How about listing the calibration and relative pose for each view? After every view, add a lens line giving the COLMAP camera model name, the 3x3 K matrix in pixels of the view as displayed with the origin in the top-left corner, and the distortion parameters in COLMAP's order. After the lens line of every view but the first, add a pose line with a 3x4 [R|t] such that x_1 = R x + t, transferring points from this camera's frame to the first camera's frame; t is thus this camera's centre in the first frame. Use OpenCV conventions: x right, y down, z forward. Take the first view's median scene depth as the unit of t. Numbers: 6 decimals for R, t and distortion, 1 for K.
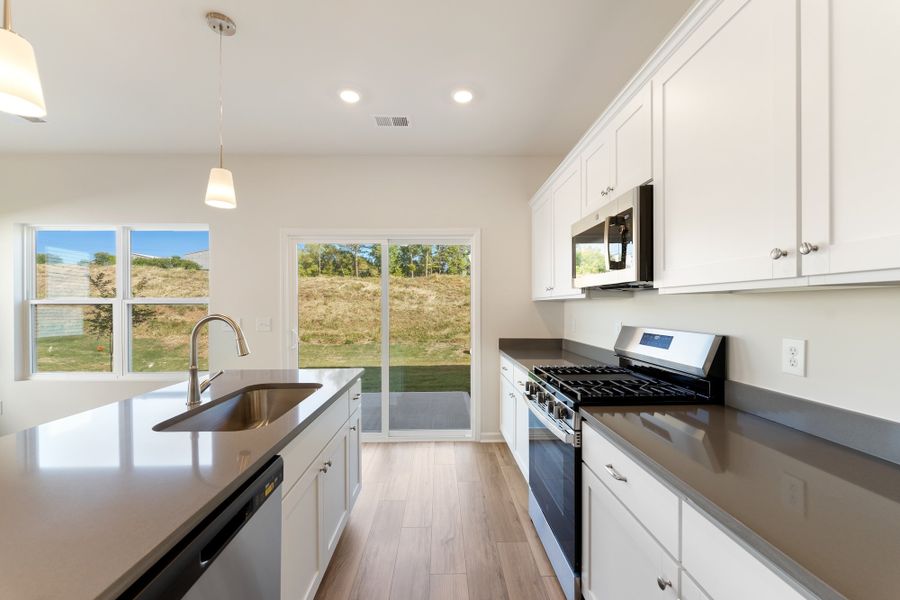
lens RADIAL K [[361.2, 0, 451.8], [0, 361.2, 305.5], [0, 0, 1]] dist [-0.000897, -0.000128]
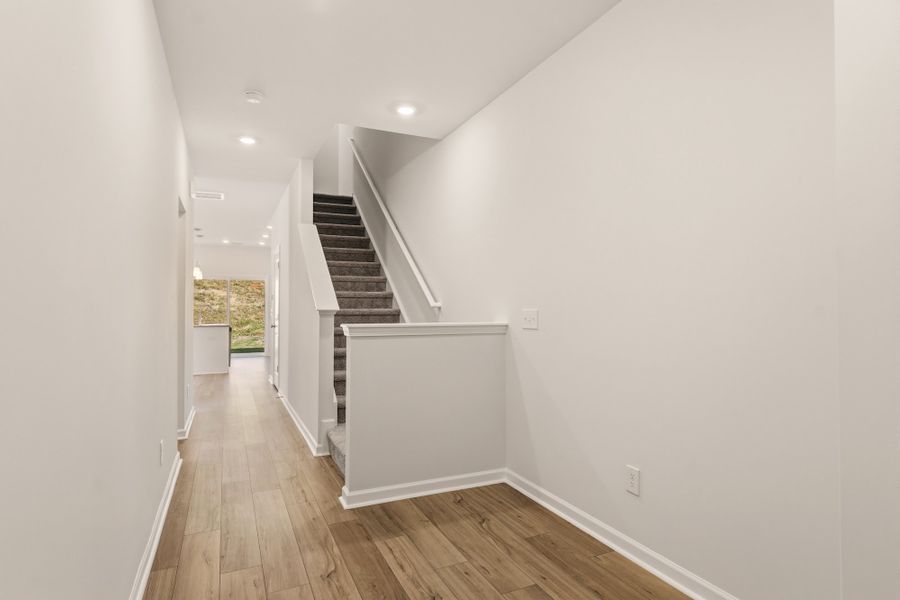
lens RADIAL K [[471.9, 0, 452.6], [0, 471.9, 302.2], [0, 0, 1]] dist [-0.000076, 0.000724]
pose [[0.916103, 0.008560, 0.400851, -0.111721], [-0.003198, 0.999896, -0.014044, 0.039715], [-0.400929, 0.011584, 0.916036, -4.108869]]
